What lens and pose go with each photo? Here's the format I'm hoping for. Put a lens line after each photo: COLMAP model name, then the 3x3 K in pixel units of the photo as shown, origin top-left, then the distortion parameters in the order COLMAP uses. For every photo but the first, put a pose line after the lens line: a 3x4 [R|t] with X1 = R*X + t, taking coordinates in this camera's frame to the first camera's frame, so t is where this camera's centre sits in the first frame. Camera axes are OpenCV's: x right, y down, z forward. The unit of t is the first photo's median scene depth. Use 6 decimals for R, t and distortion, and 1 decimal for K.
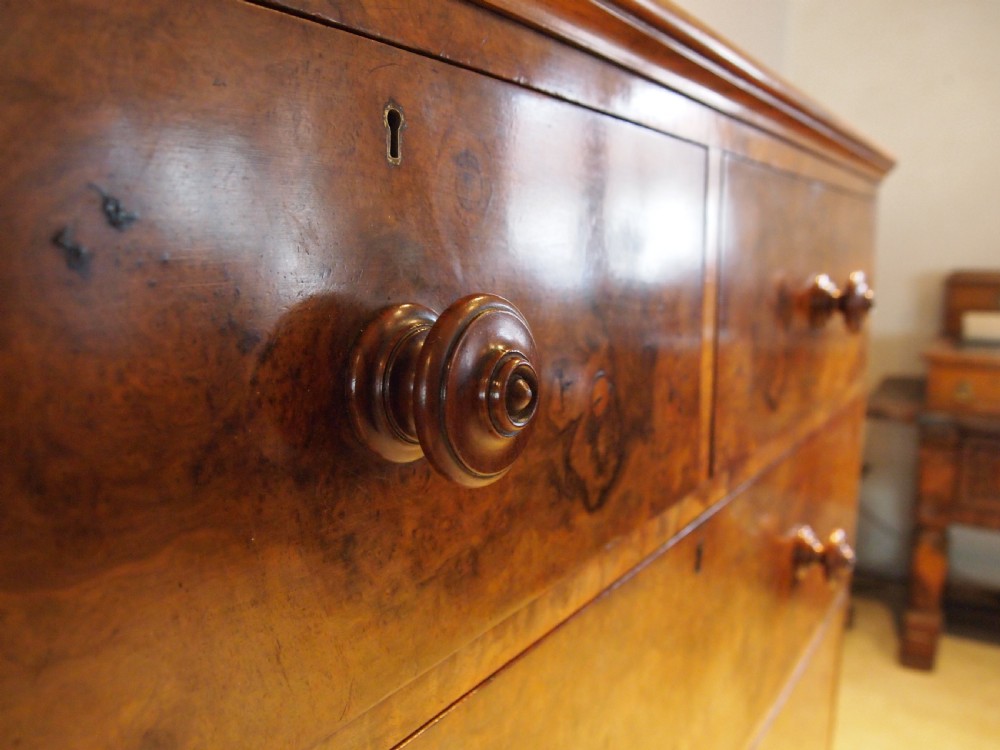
lens RADIAL K [[776.2, 0, 500.0], [0, 776.2, 375.0], [0, 0, 1]] dist [-0.042155, -0.005643]
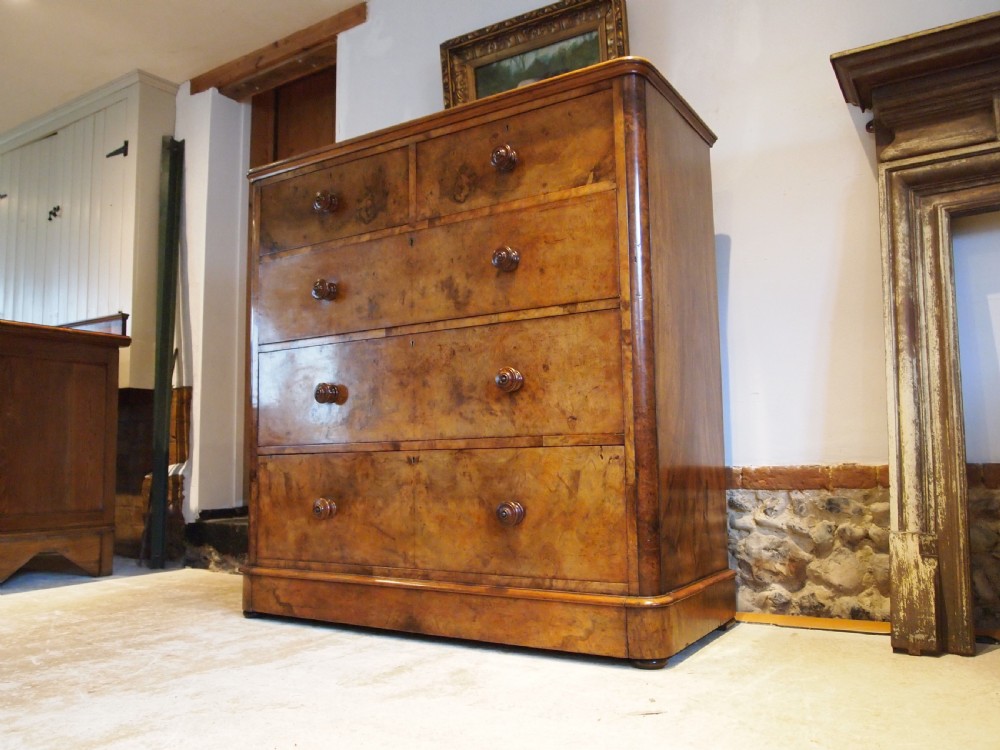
lens RADIAL K [[797.5, 0, 500.0], [0, 797.5, 375.0], [0, 0, 1]] dist [-0.052637, 0.006178]
pose [[0.052134, -0.109615, -0.992606, 6.837235], [-0.136485, 0.983849, -0.115816, 2.122281], [0.989269, 0.141513, 0.036332, 2.276503]]
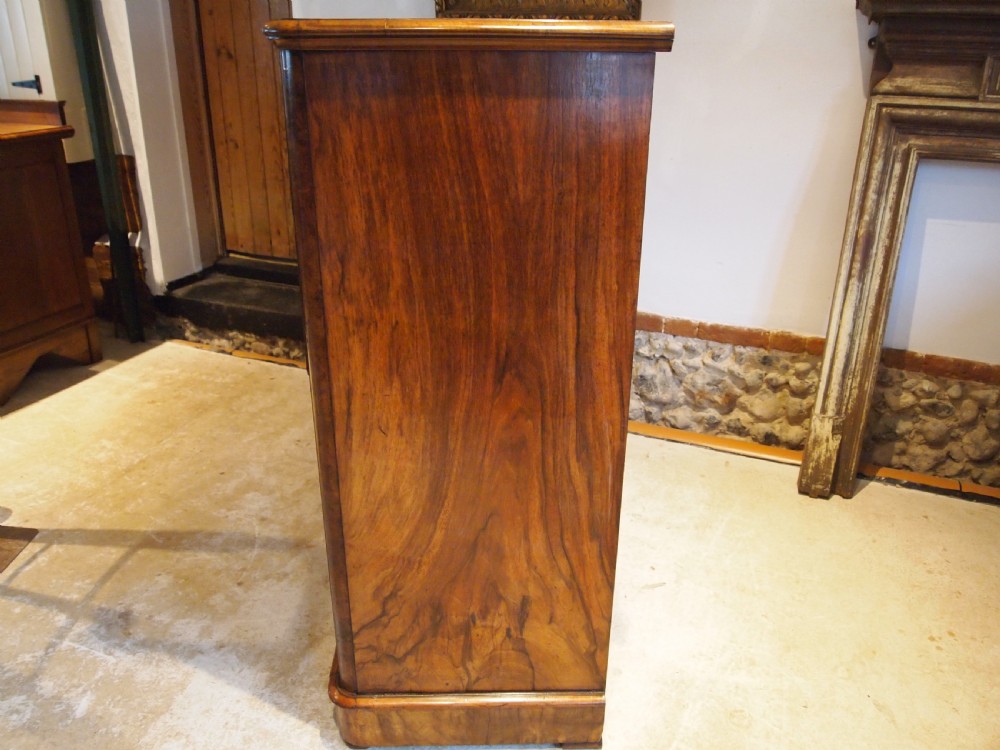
lens RADIAL K [[797.5, 0, 500.0], [0, 797.5, 375.0], [0, 0, 1]] dist [-0.052637, 0.006178]
pose [[0.226275, 0.382927, -0.895638, 7.295989], [-0.161979, 0.921476, 0.353051, -0.376370], [0.960501, 0.065188, 0.270533, 0.386058]]
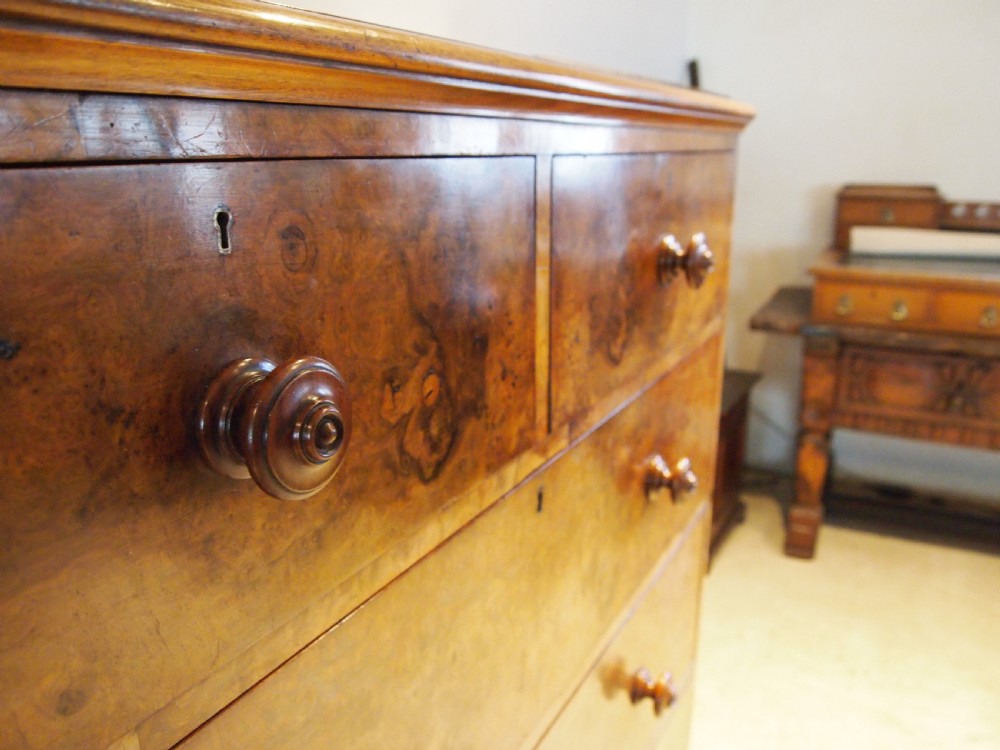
lens RADIAL K [[781.2, 0, 499.5], [0, 781.2, 371.0], [0, 0, 1]] dist [-0.045517, 0.003473]
pose [[0.995236, -0.033881, 0.091417, 0.150132], [0.022888, 0.992664, 0.118722, -0.174461], [-0.094769, -0.116064, 0.988710, -0.265114]]
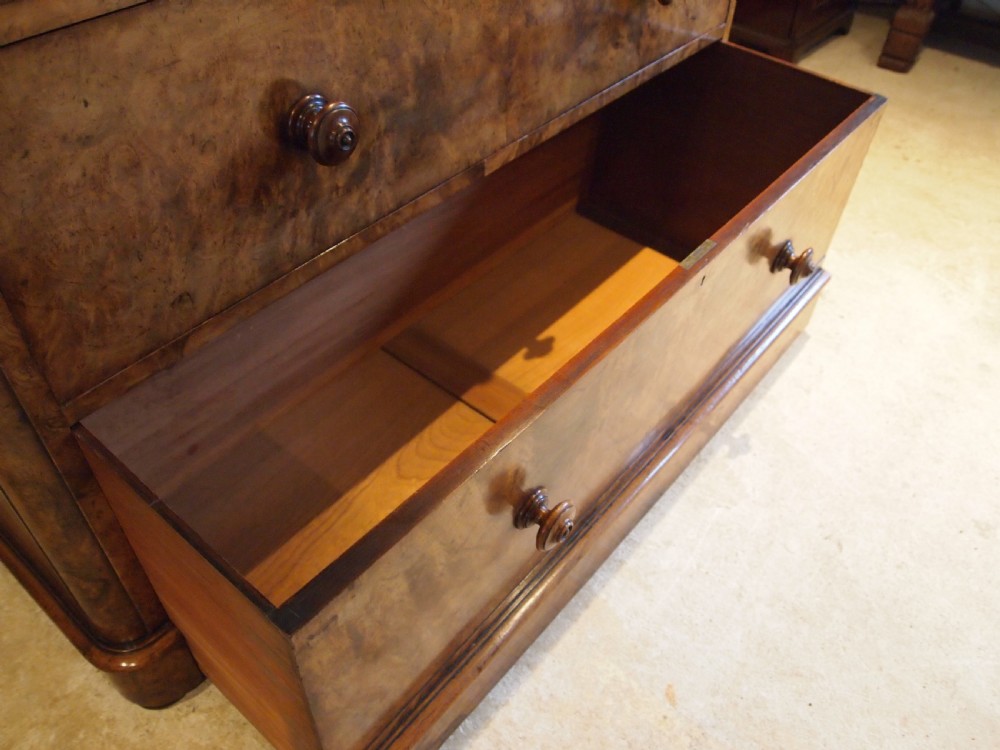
lens RADIAL K [[797.5, 0, 500.0], [0, 797.5, 375.0], [0, 0, 1]] dist [-0.052637, 0.006178]
pose [[0.996888, 0.070231, -0.035796, 0.556190], [-0.036979, 0.817695, 0.574462, 0.962153], [0.069615, -0.571351, 0.817748, -1.099922]]
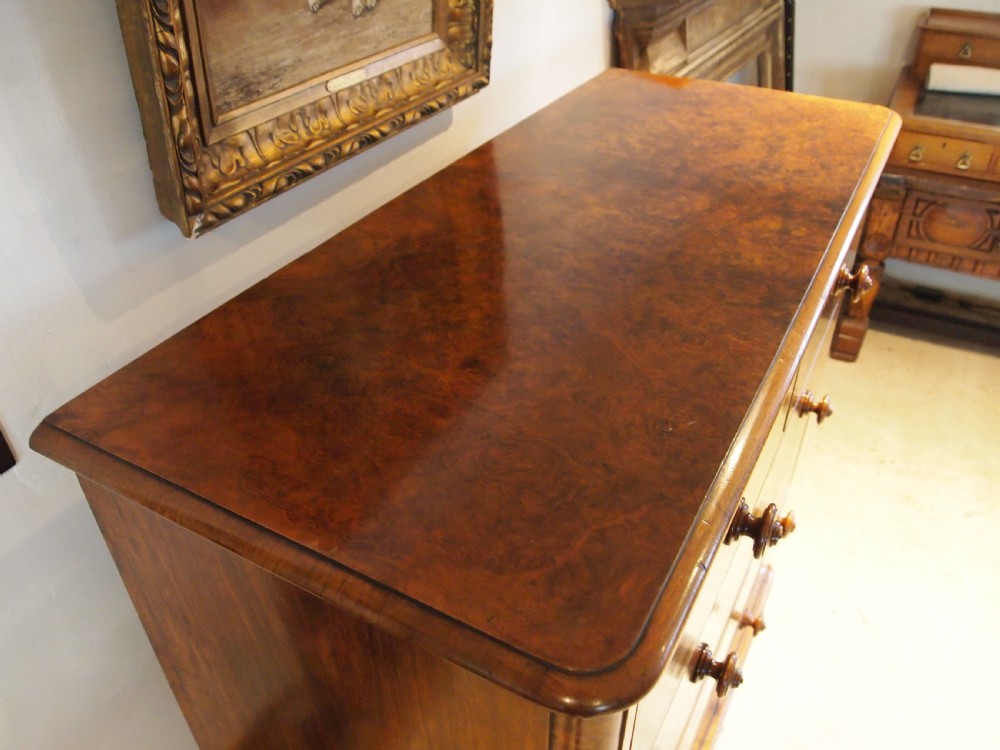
lens RADIAL K [[797.5, 0, 500.0], [0, 797.5, 375.0], [0, 0, 1]] dist [-0.052637, 0.006178]
pose [[0.994742, -0.073713, 0.071098, -1.018803], [0.033544, 0.890436, 0.453872, -1.629543], [-0.096764, -0.449100, 0.888226, -1.210280]]
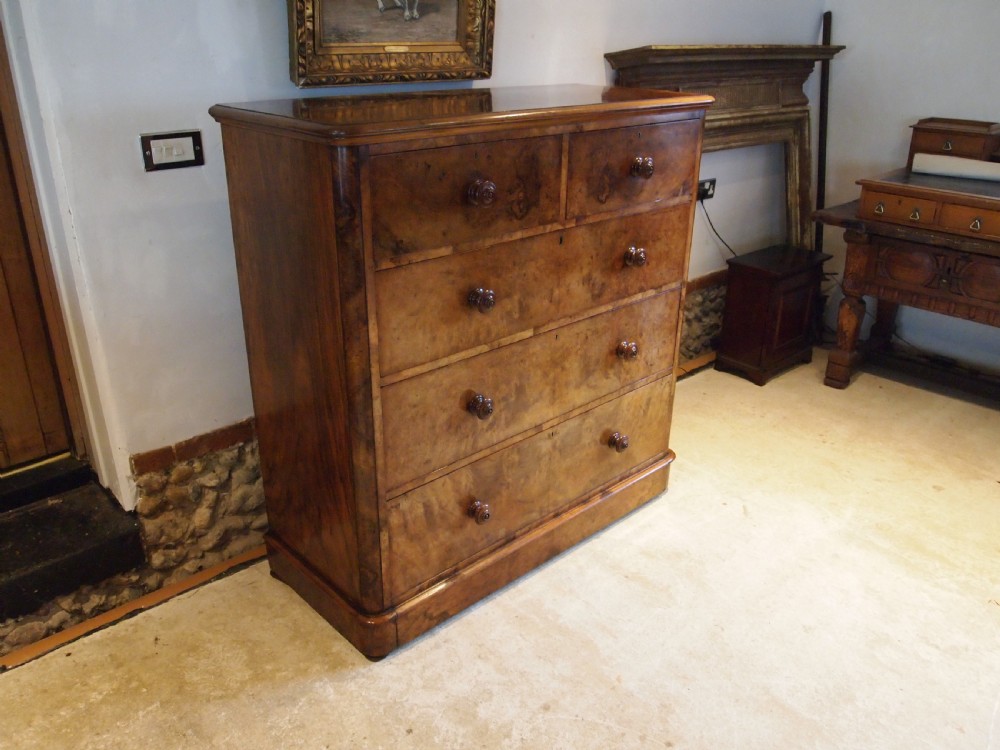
lens RADIAL K [[797.5, 0, 500.0], [0, 797.5, 375.0], [0, 0, 1]] dist [-0.052637, 0.006178]
pose [[0.978232, 0.089279, -0.187328, 1.247281], [-0.038876, 0.965582, 0.257178, -0.201084], [0.203841, -0.244297, 0.948034, -4.871434]]
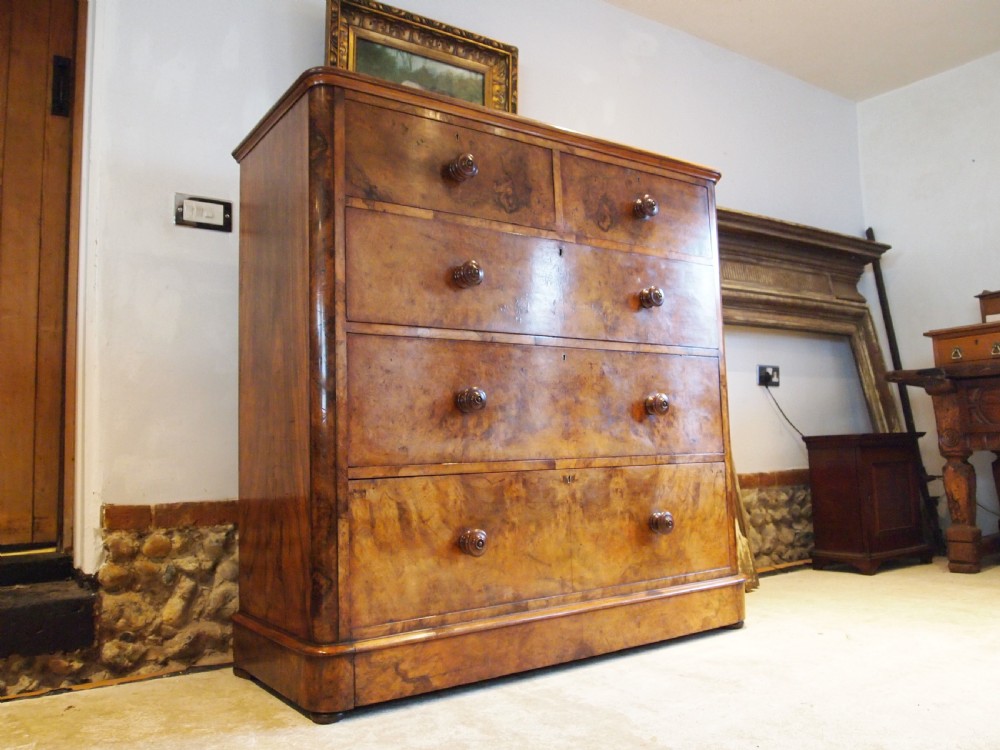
lens RADIAL K [[797.5, 0, 500.0], [0, 797.5, 375.0], [0, 0, 1]] dist [-0.052637, 0.006178]
pose [[0.936269, -0.074692, -0.343252, 2.068759], [-0.015514, 0.967389, -0.252820, 2.931409], [0.350942, 0.242033, 0.904577, -3.989889]]
